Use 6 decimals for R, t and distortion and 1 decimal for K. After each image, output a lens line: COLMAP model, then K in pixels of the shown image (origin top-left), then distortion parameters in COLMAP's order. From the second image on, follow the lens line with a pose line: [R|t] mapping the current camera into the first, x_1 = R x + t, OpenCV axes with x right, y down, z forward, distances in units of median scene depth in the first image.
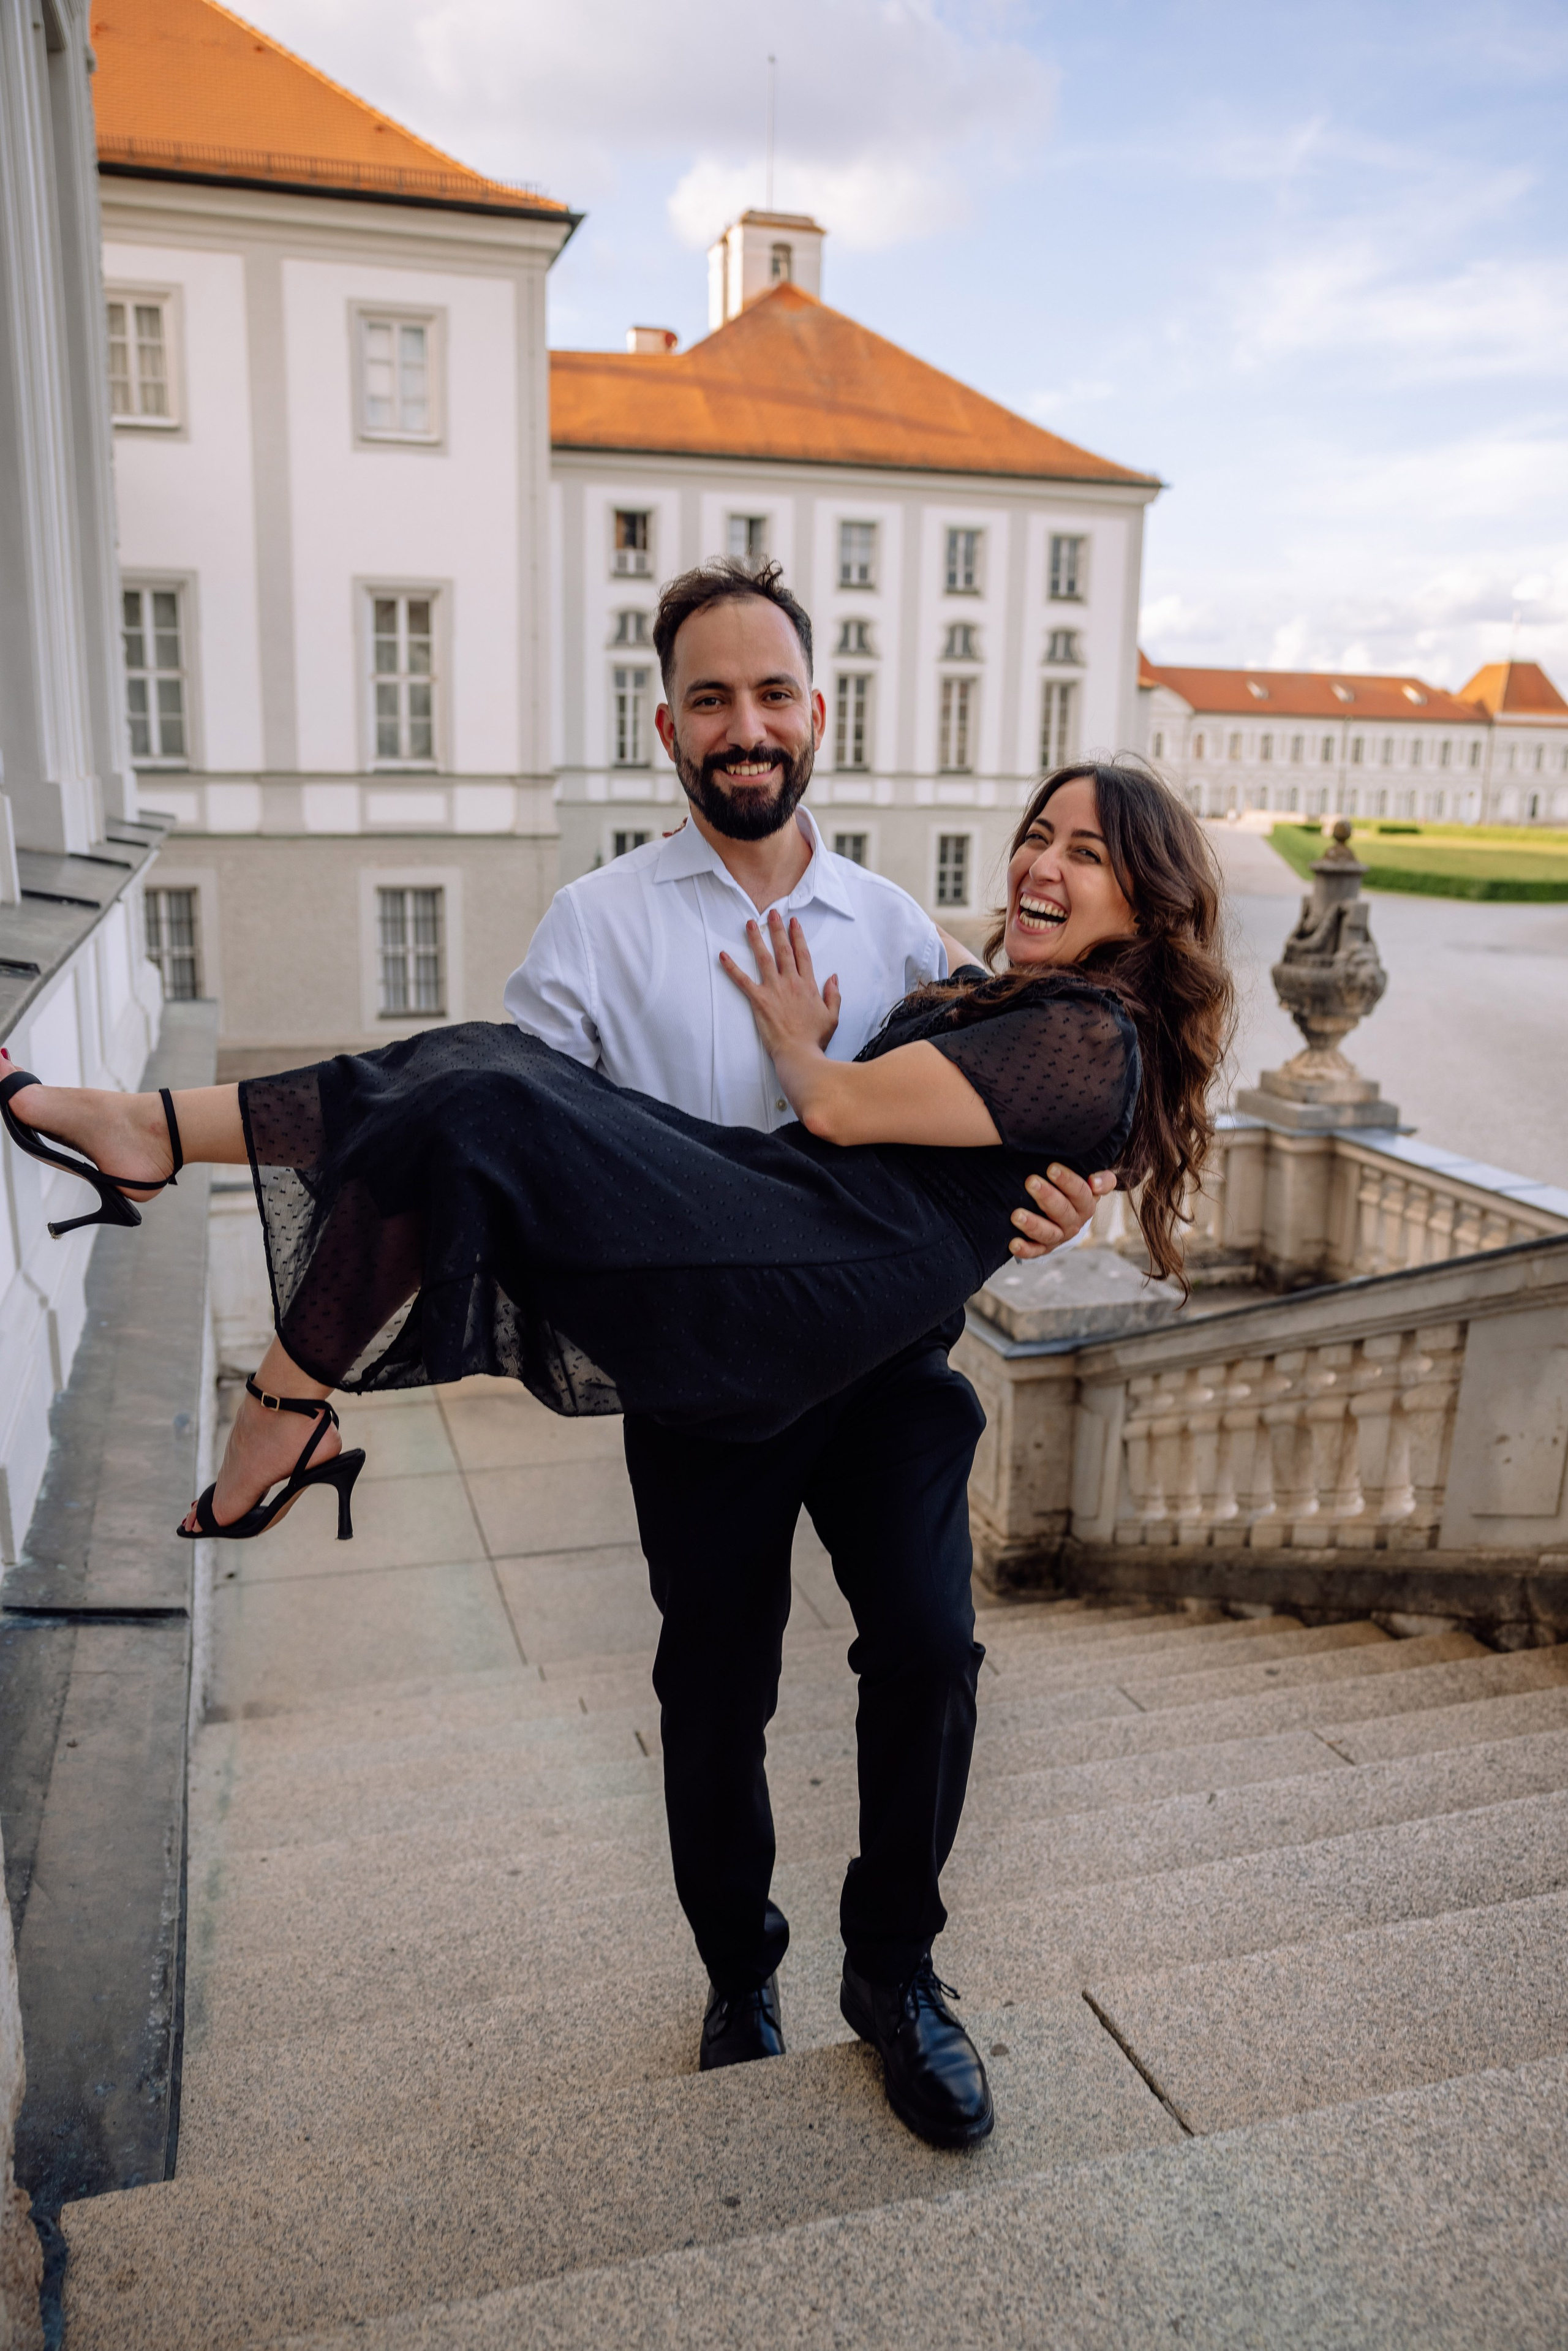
lens RADIAL K [[1801.1, 0, 808.4], [0, 1801.1, 1188.4], [0, 0, 1]] dist [-0.037592, 0.004063]
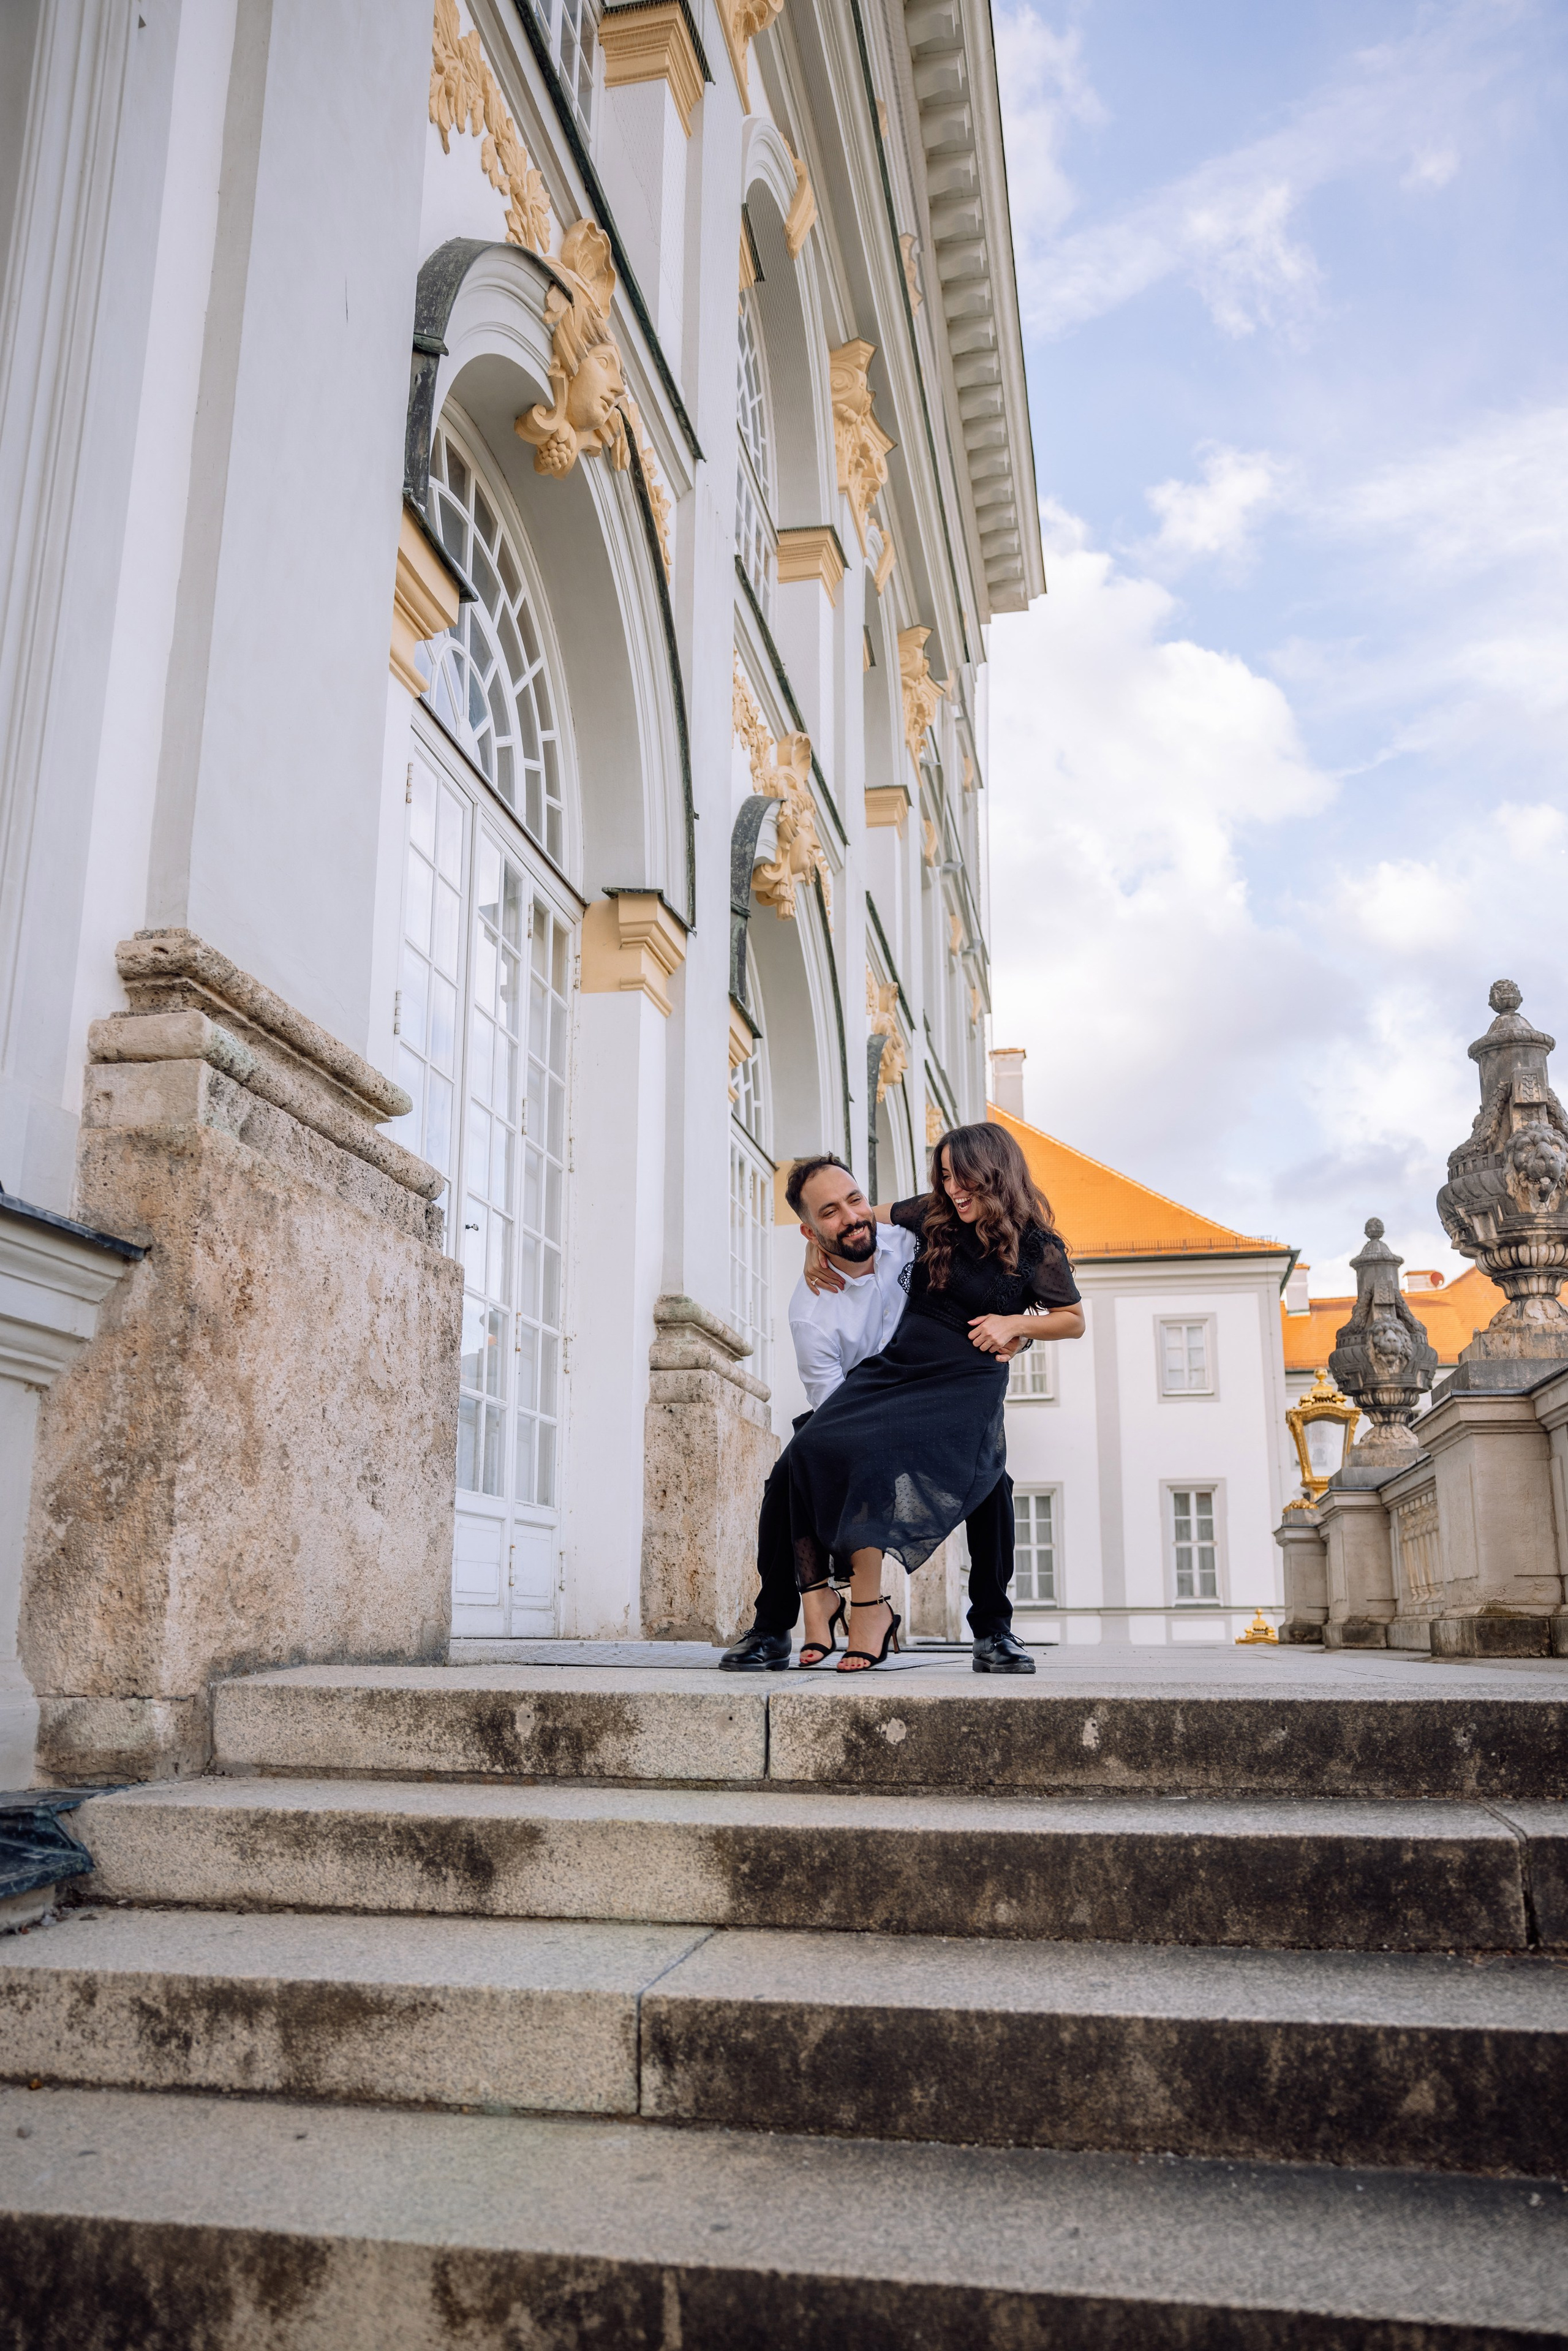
lens RADIAL K [[1762.3, 0, 788.9], [0, 1762.3, 1183.8], [0, 0, 1]] dist [-0.081773, 0.076345]
pose [[0.898847, -0.124992, -0.420061, 0.124117], [-0.083061, 0.892513, -0.443308, 0.126398], [0.430320, 0.433357, 0.791850, -0.445173]]
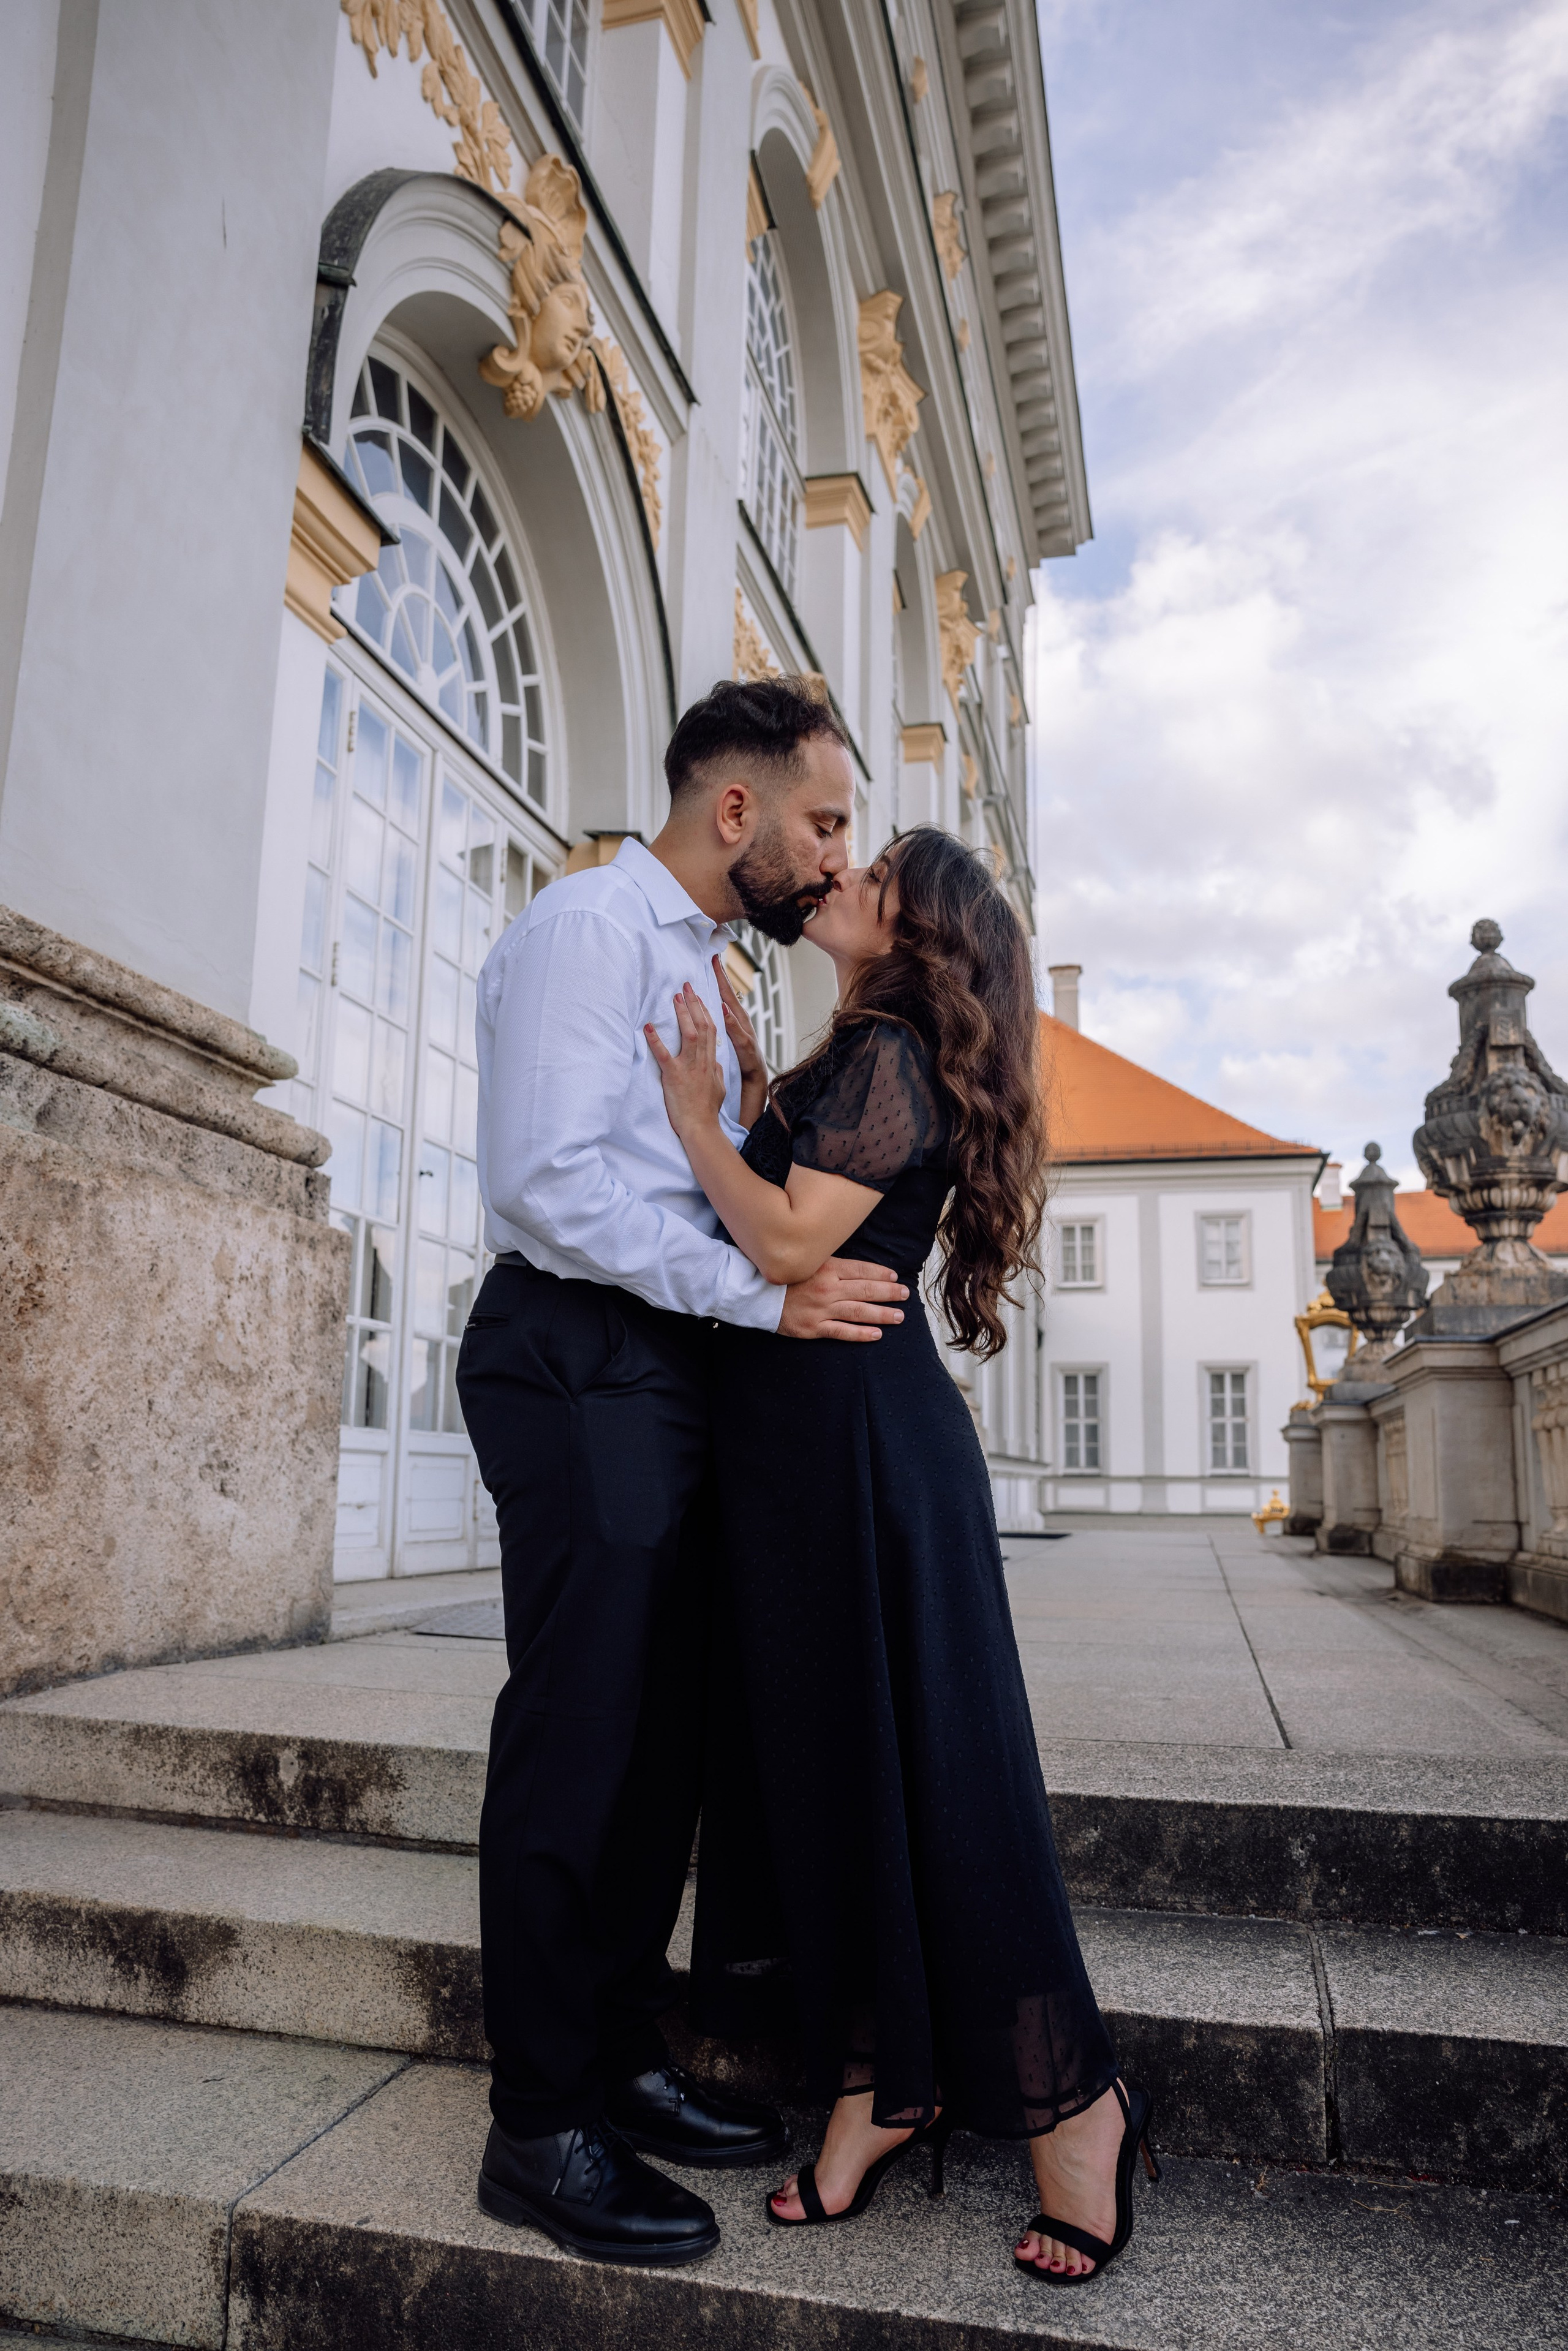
lens RADIAL K [[1583.7, 0, 790.9], [0, 1583.7, 1181.2], [0, 0, 1]] dist [-0.106555, 0.080469]
pose [[0.875041, -0.095265, -0.474582, 0.129673], [-0.107717, 0.917534, -0.382791, 0.111379], [0.471912, 0.386079, 0.792618, -0.424507]]
